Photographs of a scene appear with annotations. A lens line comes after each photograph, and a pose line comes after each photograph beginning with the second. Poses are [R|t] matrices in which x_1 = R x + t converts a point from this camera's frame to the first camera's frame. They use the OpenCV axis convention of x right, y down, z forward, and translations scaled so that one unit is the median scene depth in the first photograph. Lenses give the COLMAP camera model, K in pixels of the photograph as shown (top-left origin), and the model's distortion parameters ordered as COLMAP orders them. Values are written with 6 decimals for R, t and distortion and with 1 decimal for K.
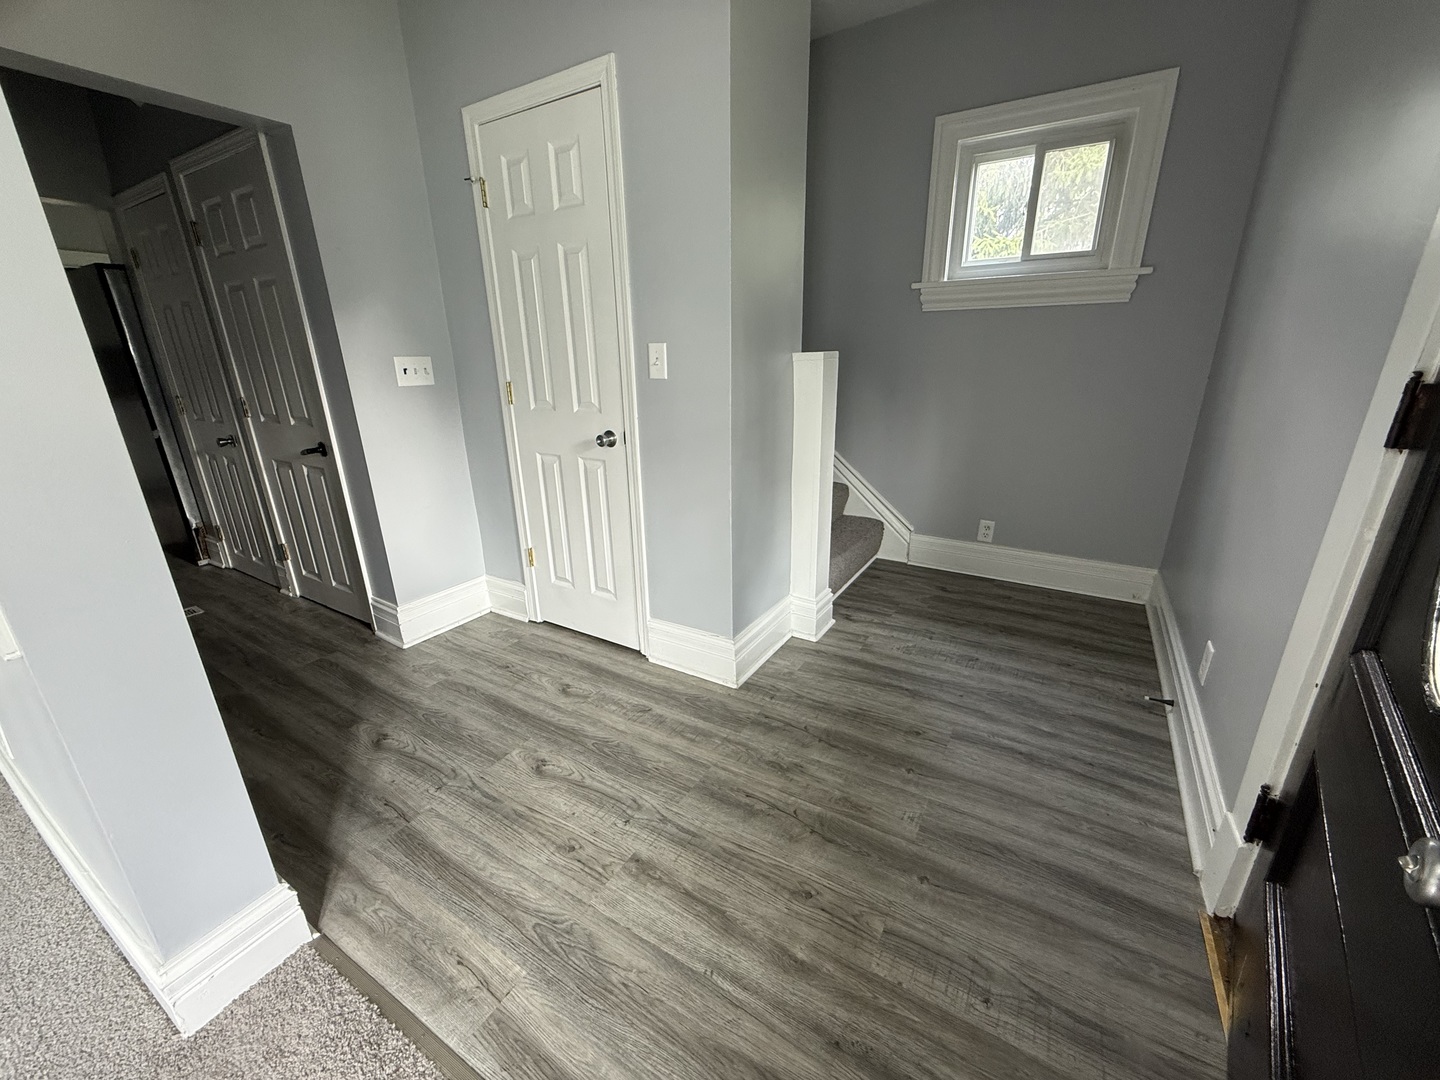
lens RADIAL K [[576.8, 0, 720.0], [0, 576.8, 540.0], [0, 0, 1]] dist [-0.001034, -0.000285]
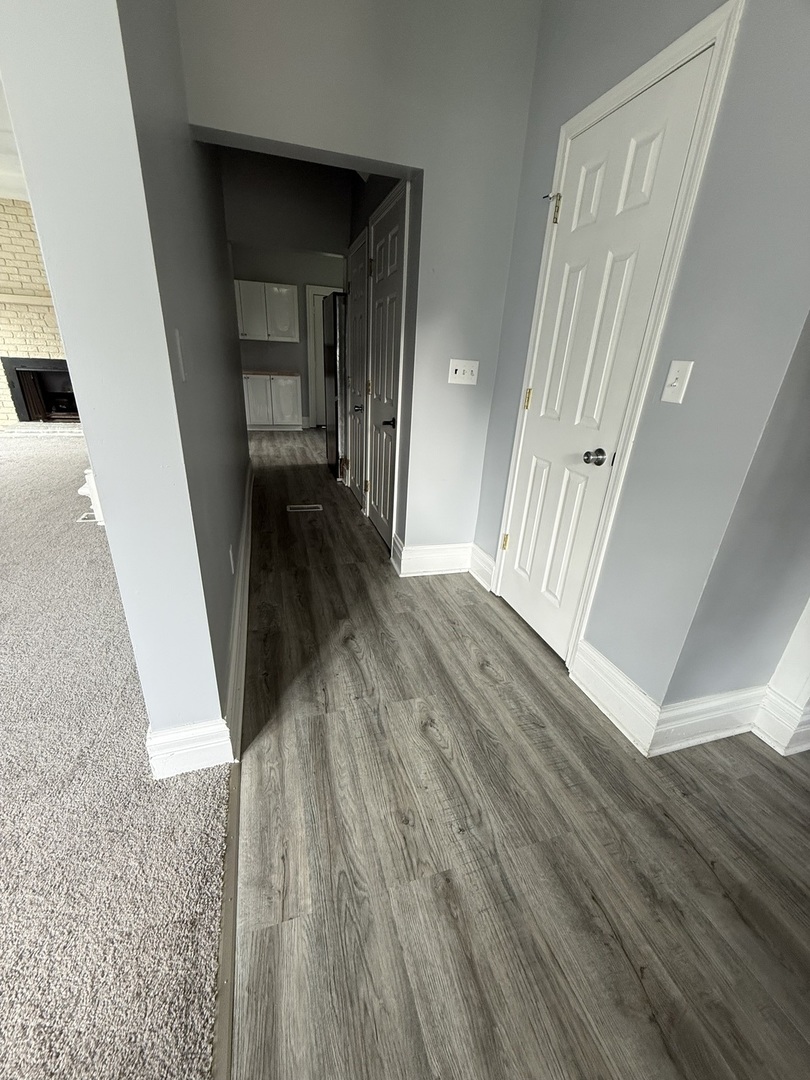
lens RADIAL K [[432.6, 0, 403.2], [0, 432.6, 537.7], [0, 0, 1]] dist [-0.001034, -0.000285]
pose [[0.747117, 0.308912, -0.588549, 0.039883], [-0.275033, 0.949761, 0.149369, -0.069196], [0.605123, 0.050274, 0.794543, 0.238458]]
